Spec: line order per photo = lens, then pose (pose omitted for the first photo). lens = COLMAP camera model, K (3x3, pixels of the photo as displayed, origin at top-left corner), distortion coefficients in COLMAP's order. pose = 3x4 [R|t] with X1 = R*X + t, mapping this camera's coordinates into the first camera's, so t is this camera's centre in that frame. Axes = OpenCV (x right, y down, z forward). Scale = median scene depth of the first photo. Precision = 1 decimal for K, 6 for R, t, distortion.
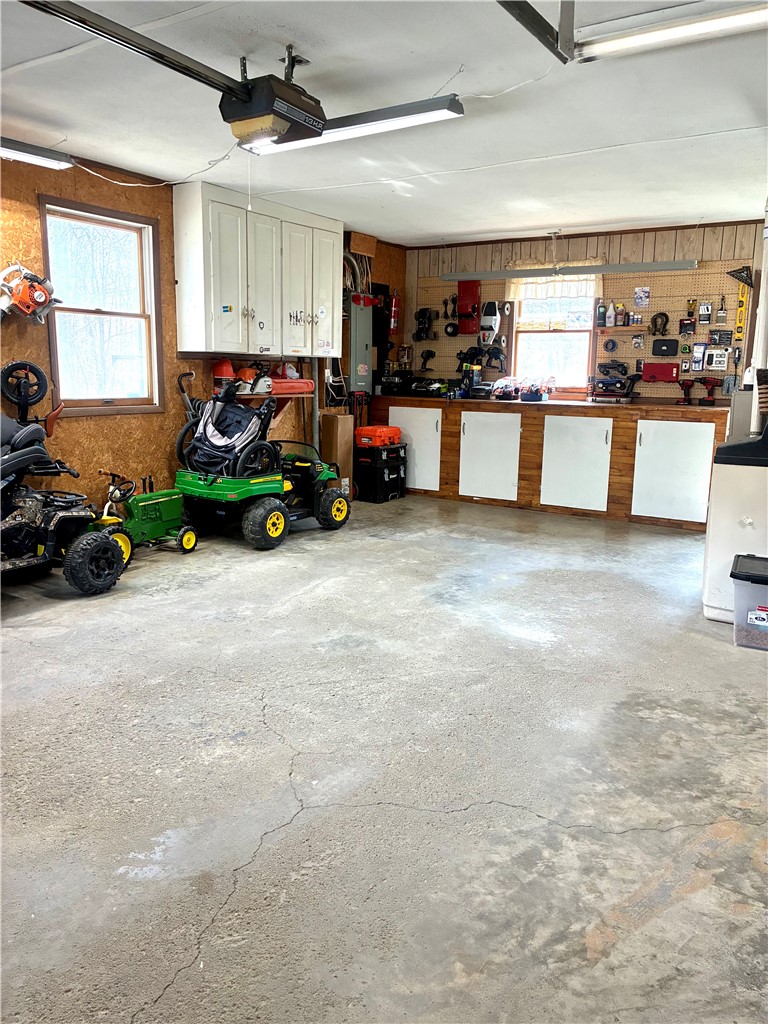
lens RADIAL K [[770.4, 0, 394.8], [0, 770.4, 510.7], [0, 0, 1]] dist [0.030123, -0.024661]
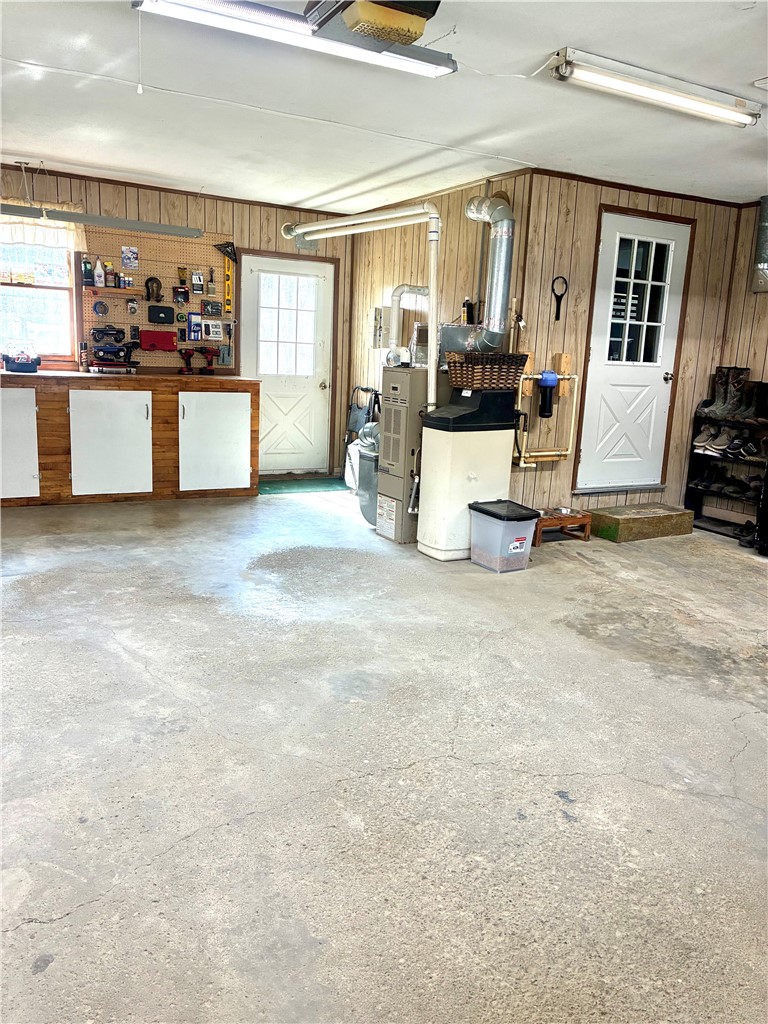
lens RADIAL K [[770.4, 0, 391.3], [0, 770.4, 509.3], [0, 0, 1]] dist [0.030123, -0.024661]
pose [[0.469991, -0.172857, 0.865580, -0.412903], [0.122637, 0.983914, 0.129899, -0.066097], [-0.874110, 0.045101, 0.483630, 0.311927]]
